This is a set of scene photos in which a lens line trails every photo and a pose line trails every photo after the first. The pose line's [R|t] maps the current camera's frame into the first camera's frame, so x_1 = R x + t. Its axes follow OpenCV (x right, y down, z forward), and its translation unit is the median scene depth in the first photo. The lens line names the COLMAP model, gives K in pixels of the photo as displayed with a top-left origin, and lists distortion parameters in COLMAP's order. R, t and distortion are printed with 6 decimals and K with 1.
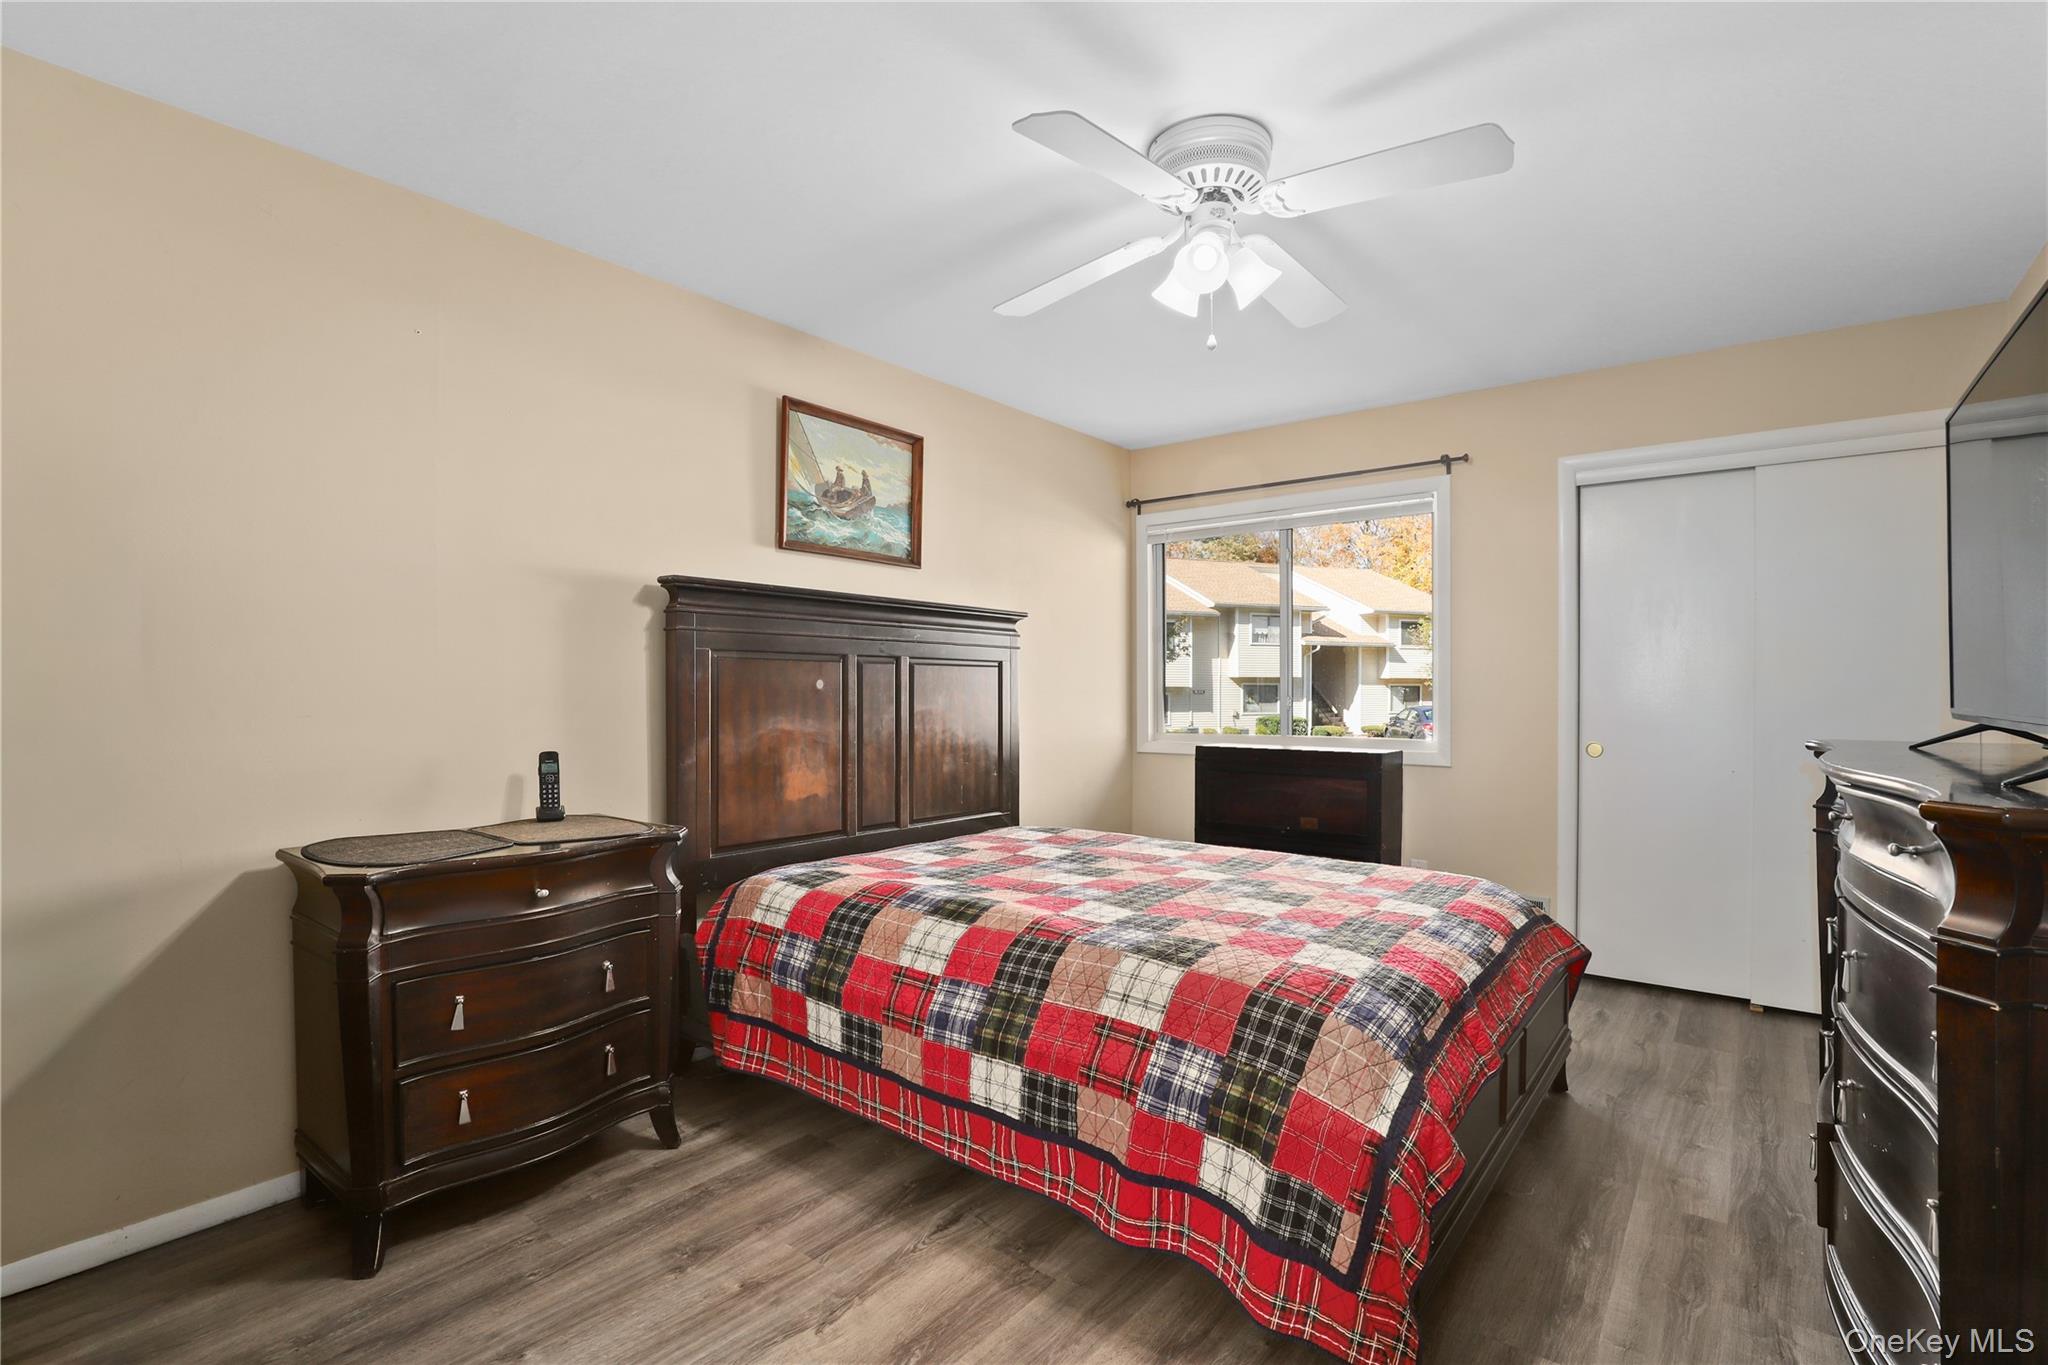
lens RADIAL K [[934.0, 0, 1024.0], [0, 934.0, 687.9], [0, 0, 1]] dist [-0.018486, 0.000210]
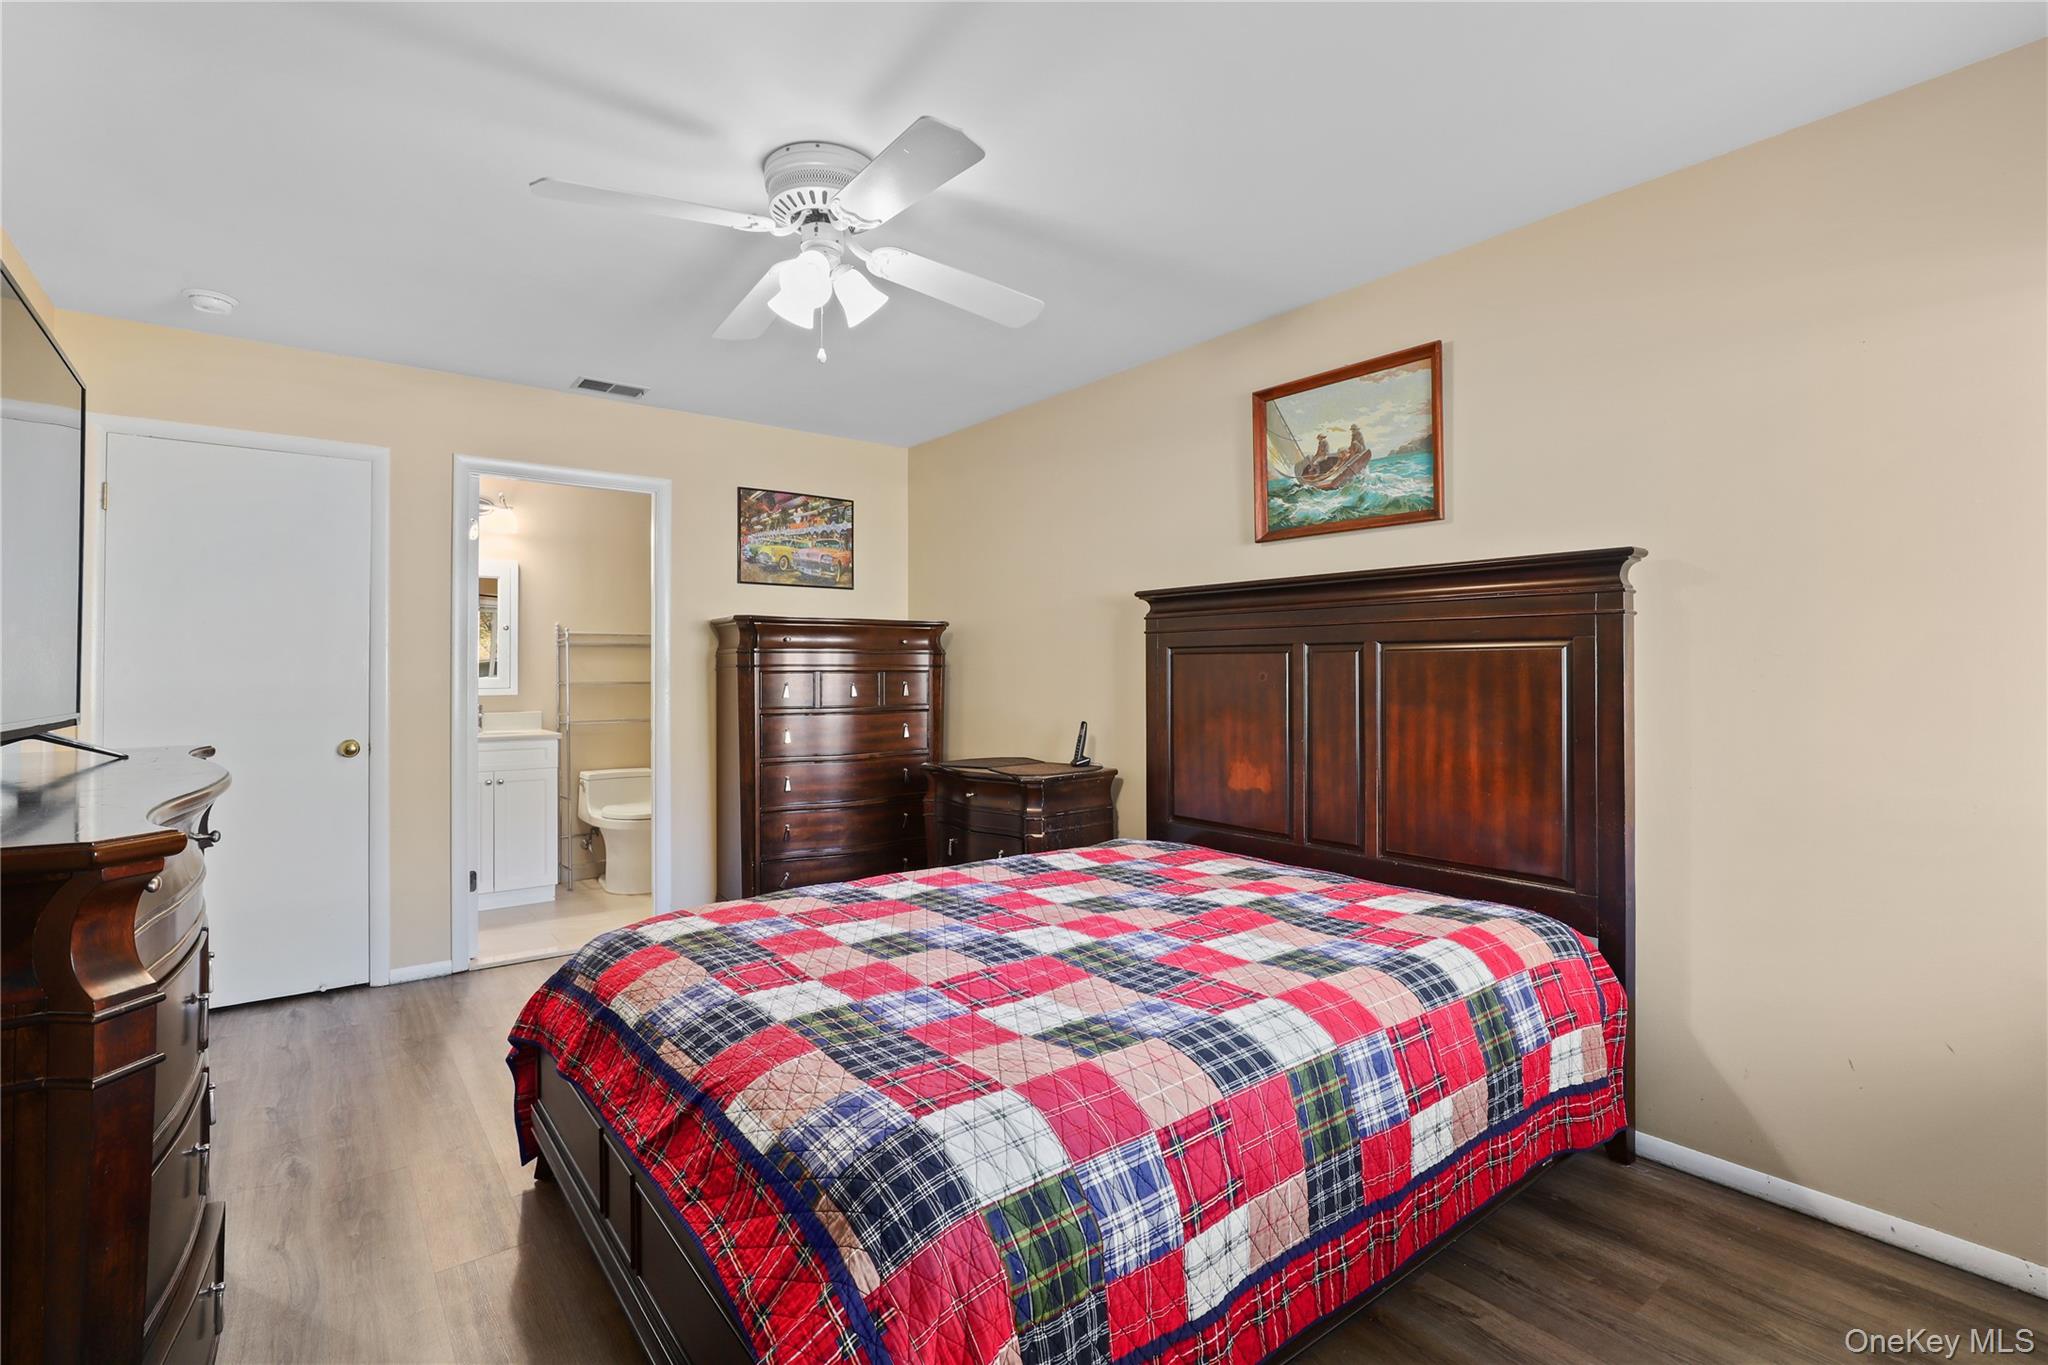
lens RADIAL K [[928.2, 0, 1025.0], [0, 928.2, 672.6], [0, 0, 1]] dist [-0.013631, 0.000141]
pose [[-0.224841, -0.005944, -0.974377, 0.741795], [-0.007434, 0.999963, -0.004385, -0.001755], [0.974367, 0.006257, -0.224877, 0.934209]]
